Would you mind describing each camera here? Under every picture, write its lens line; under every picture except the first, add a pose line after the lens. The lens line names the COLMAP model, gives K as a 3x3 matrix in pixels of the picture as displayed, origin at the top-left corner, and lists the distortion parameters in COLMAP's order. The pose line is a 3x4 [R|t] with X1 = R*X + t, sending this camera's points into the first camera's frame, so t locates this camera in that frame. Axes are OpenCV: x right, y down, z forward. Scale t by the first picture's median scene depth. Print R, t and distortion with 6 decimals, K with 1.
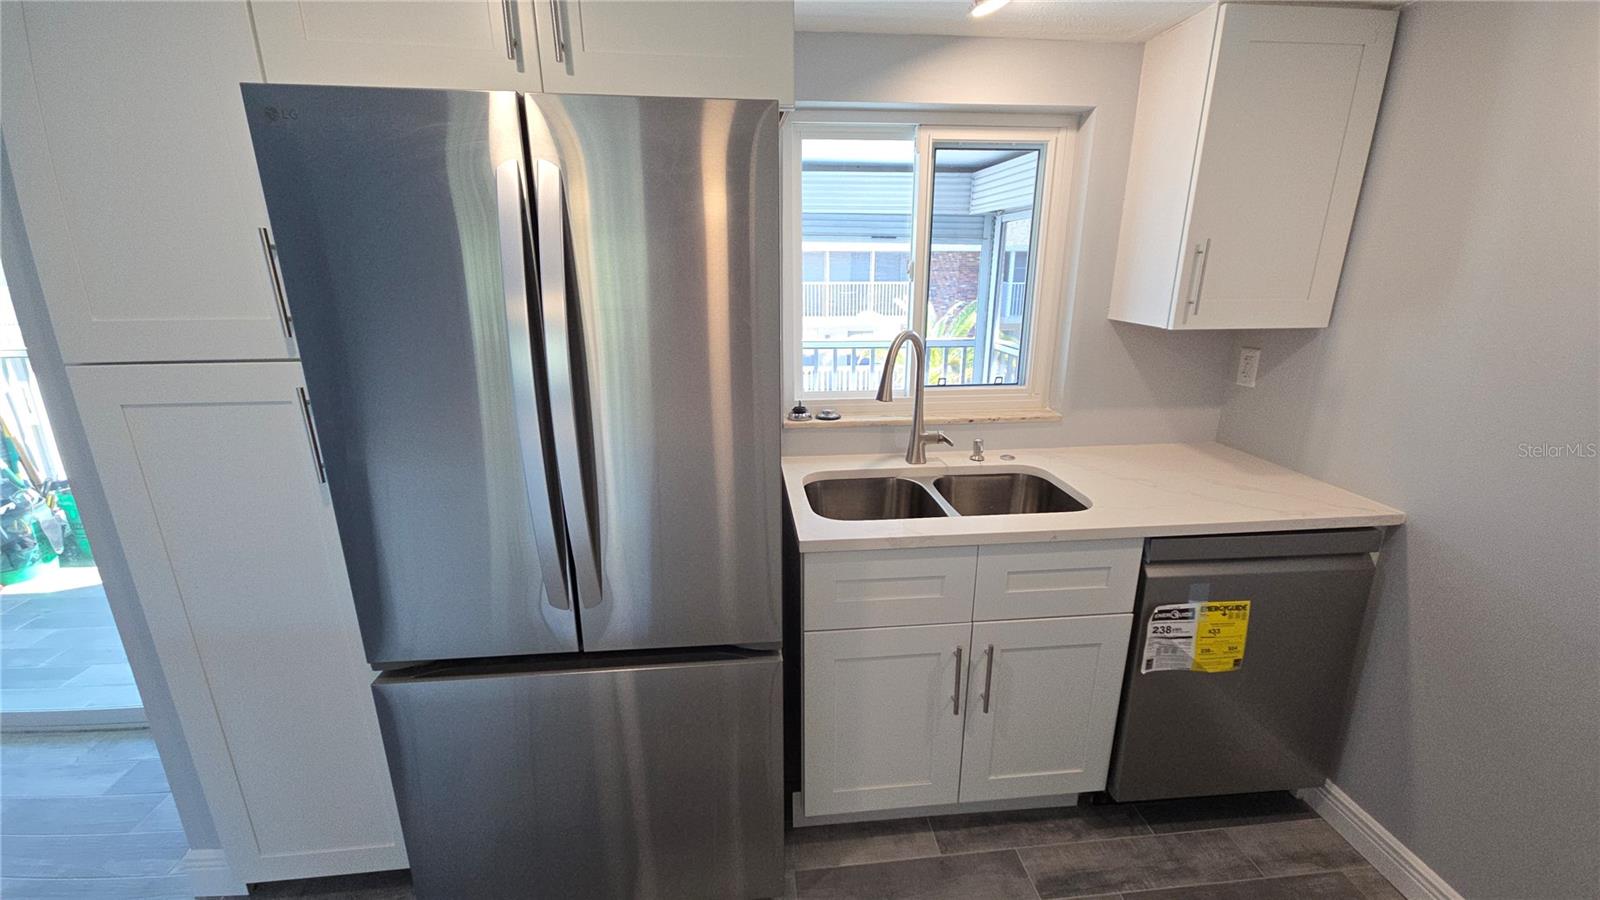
lens RADIAL K [[647.7, 0, 800.1], [0, 647.7, 453.7], [0, 0, 1]] dist [0.000100, -0.002091]
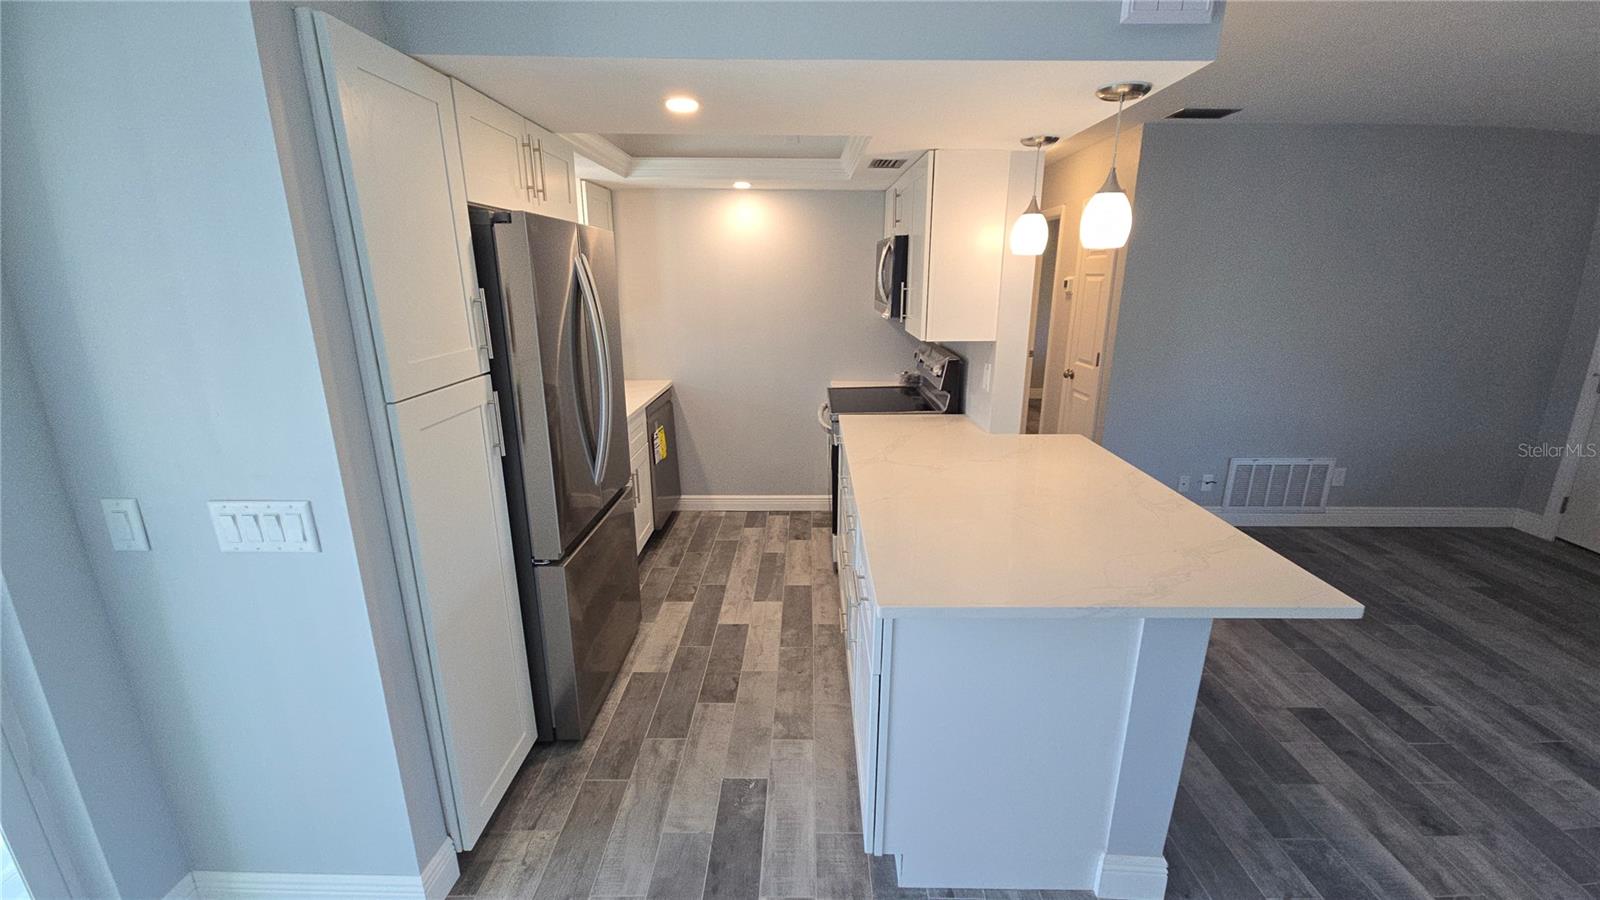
lens RADIAL K [[647.7, 0, 803.7], [0, 647.7, 457.2], [0, 0, 1]] dist [0.000100, -0.002091]
pose [[0.114255, -0.272373, 0.955384, -1.541714], [0.280014, 0.931520, 0.232083, -0.078418], [-0.953173, 0.241004, 0.182699, 0.054716]]
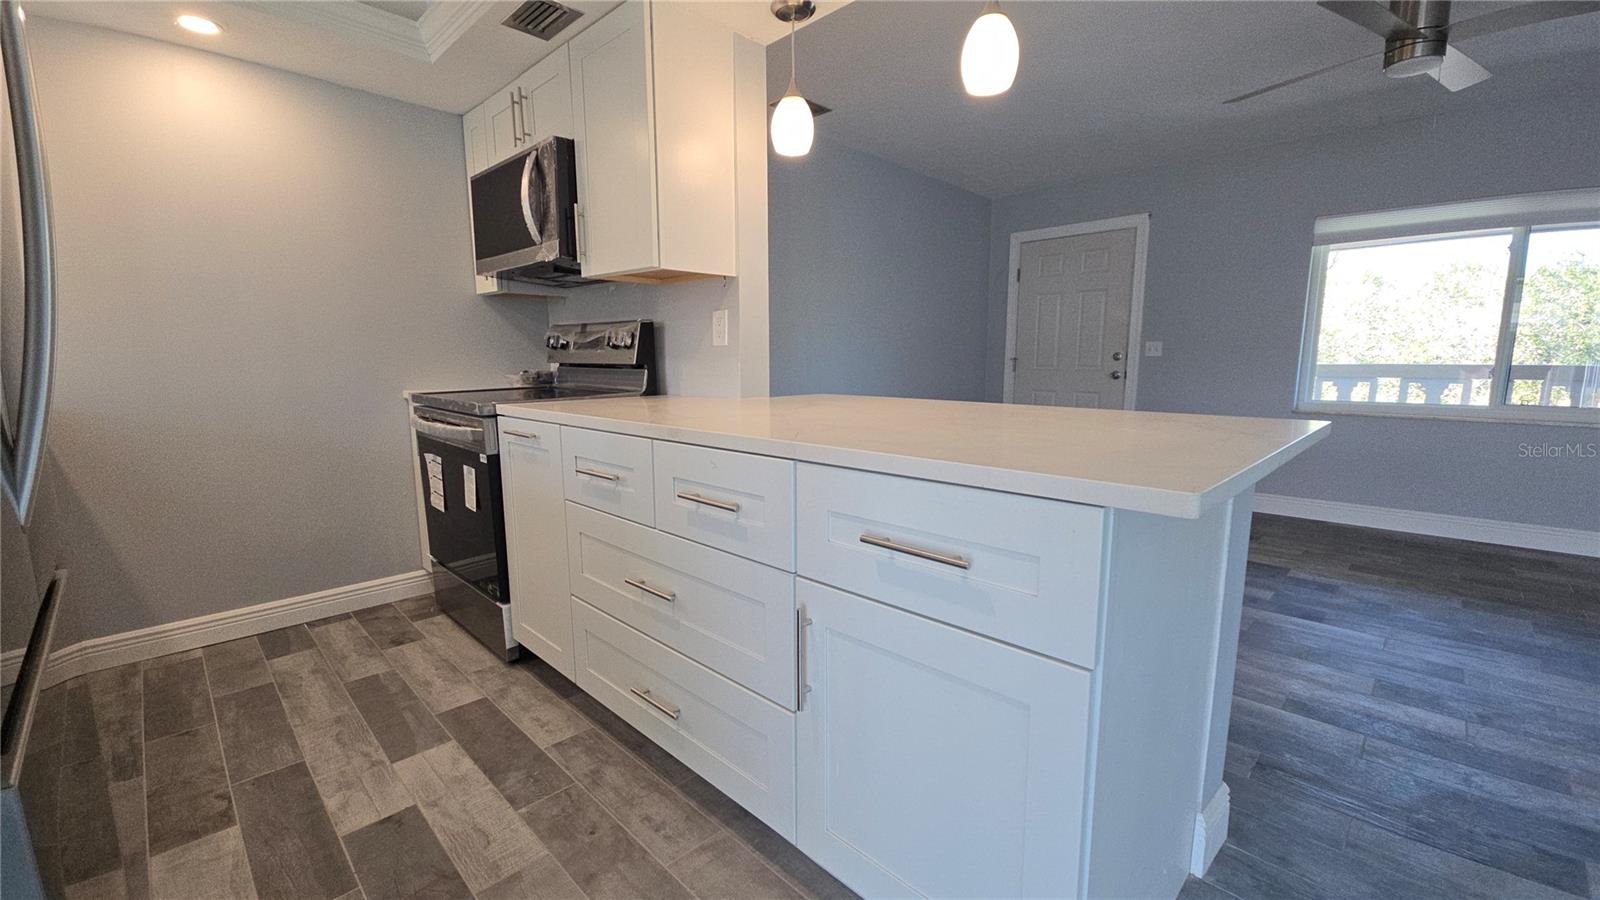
lens RADIAL K [[647.7, 0, 808.3], [0, 647.7, 456.9], [0, 0, 1]] dist [0.000100, -0.002091]
pose [[-0.637851, -0.115239, 0.761489, -0.947638], [0.216478, 0.922053, 0.320868, 0.111675], [-0.739110, 0.369511, -0.563185, 0.560554]]
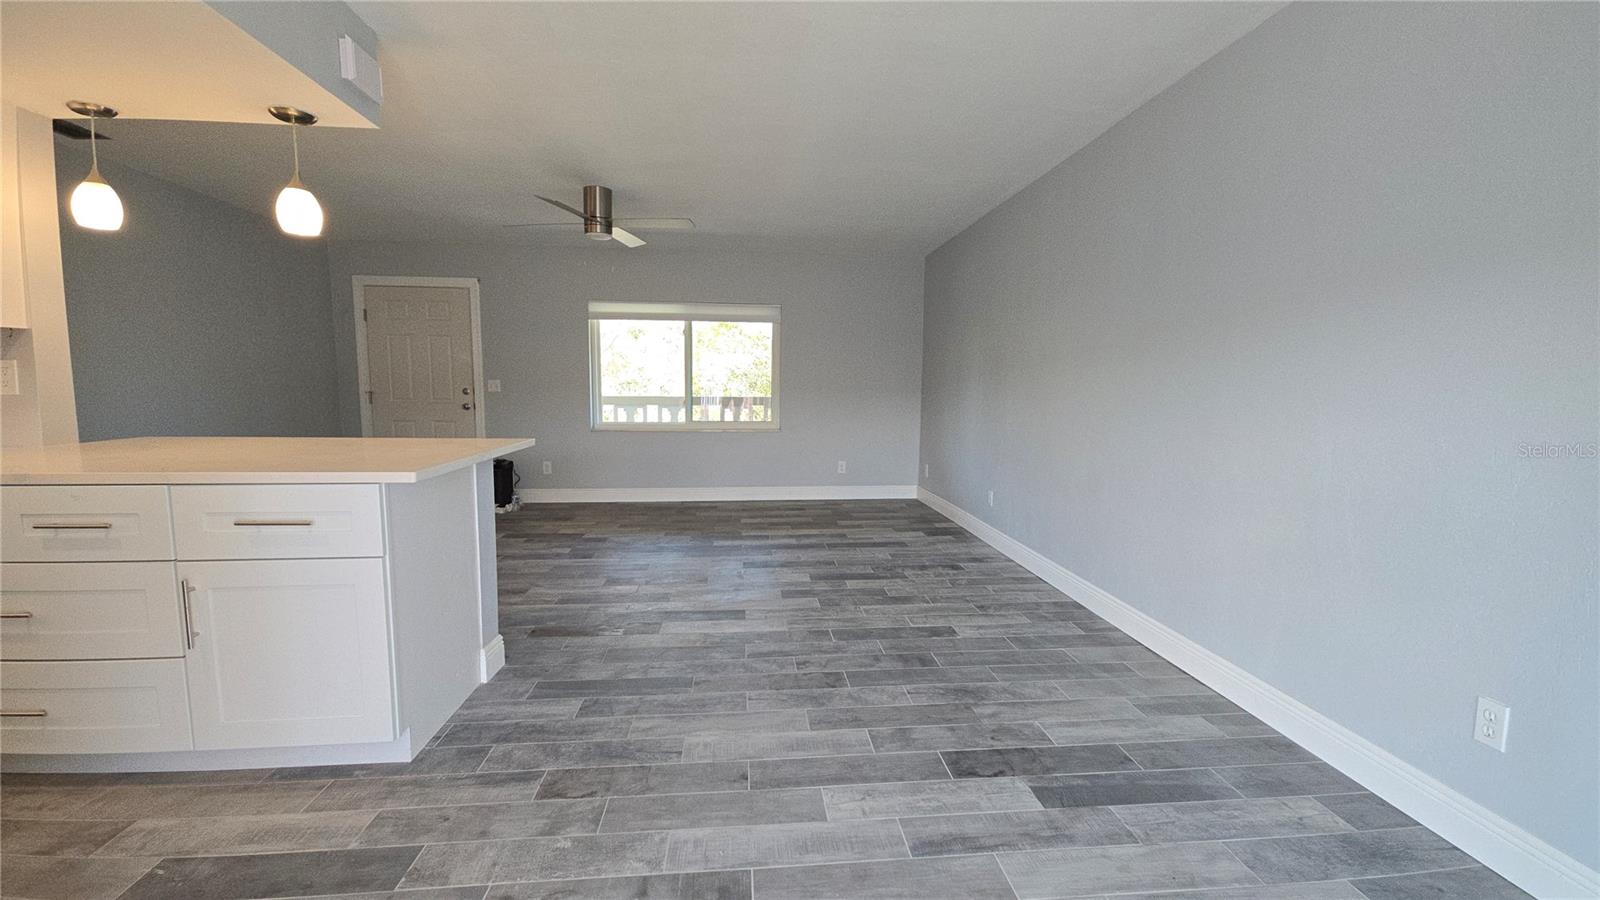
lens RADIAL K [[647.7, 0, 806.0], [0, 647.7, 453.2], [0, 0, 1]] dist [0.000100, -0.002091]
pose [[-0.999945, -0.010286, 0.002091, -1.425763], [-0.008728, 0.925444, 0.378784, -0.109122], [-0.005831, 0.378745, -0.925483, 1.104377]]
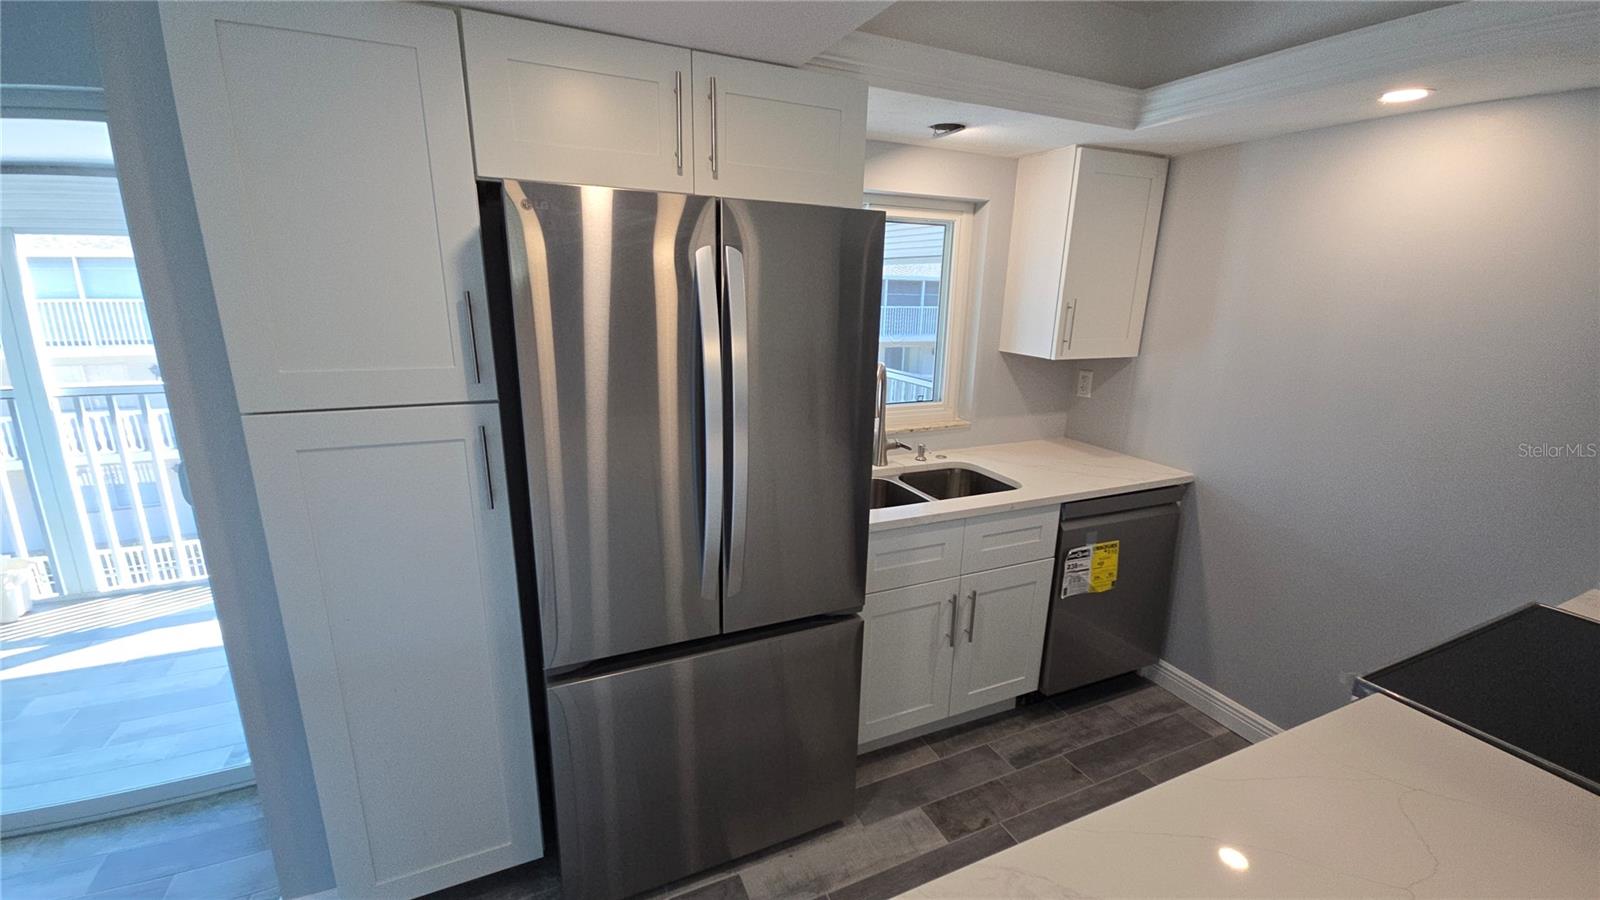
lens RADIAL K [[647.7, 0, 796.8], [0, 647.7, 454.1], [0, 0, 1]] dist [0.000100, -0.002091]
pose [[0.948683, -0.058775, 0.310719, -0.432821], [0.067417, 0.997578, -0.017139, 0.003631], [-0.308959, 0.037207, 0.950347, -0.186554]]
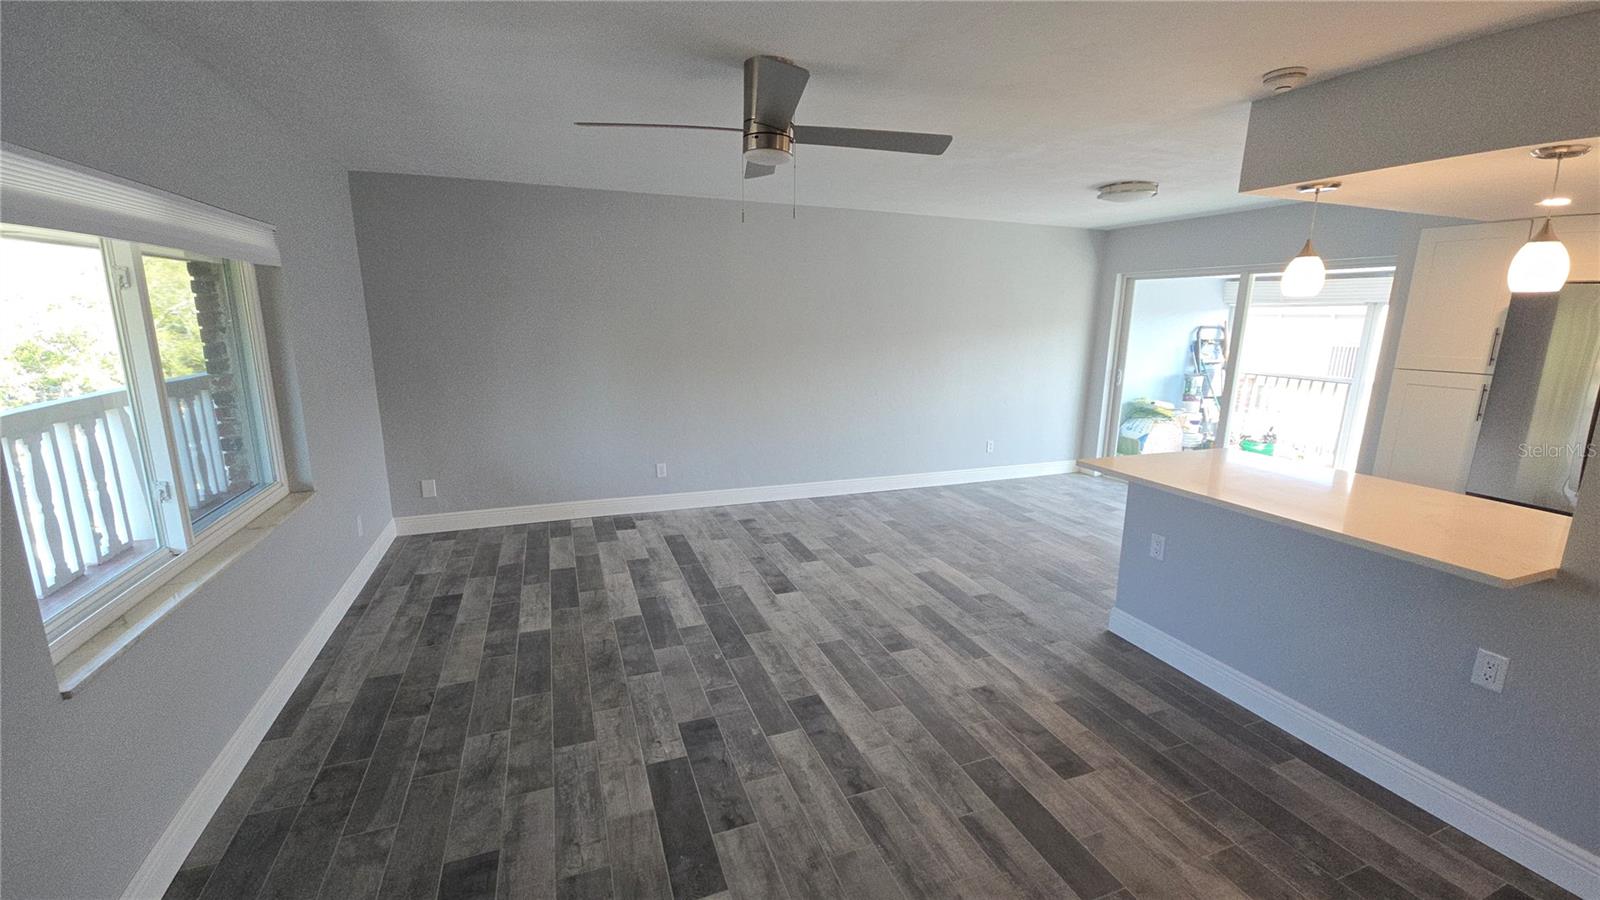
lens RADIAL K [[647.7, 0, 812.0], [0, 647.7, 452.2], [0, 0, 1]] dist [0.000100, -0.002091]
pose [[0.277964, 0.203072, -0.938881, 0.754674], [-0.286245, 0.950506, 0.120841, 0.456531], [0.916951, 0.235161, 0.322334, -1.685953]]
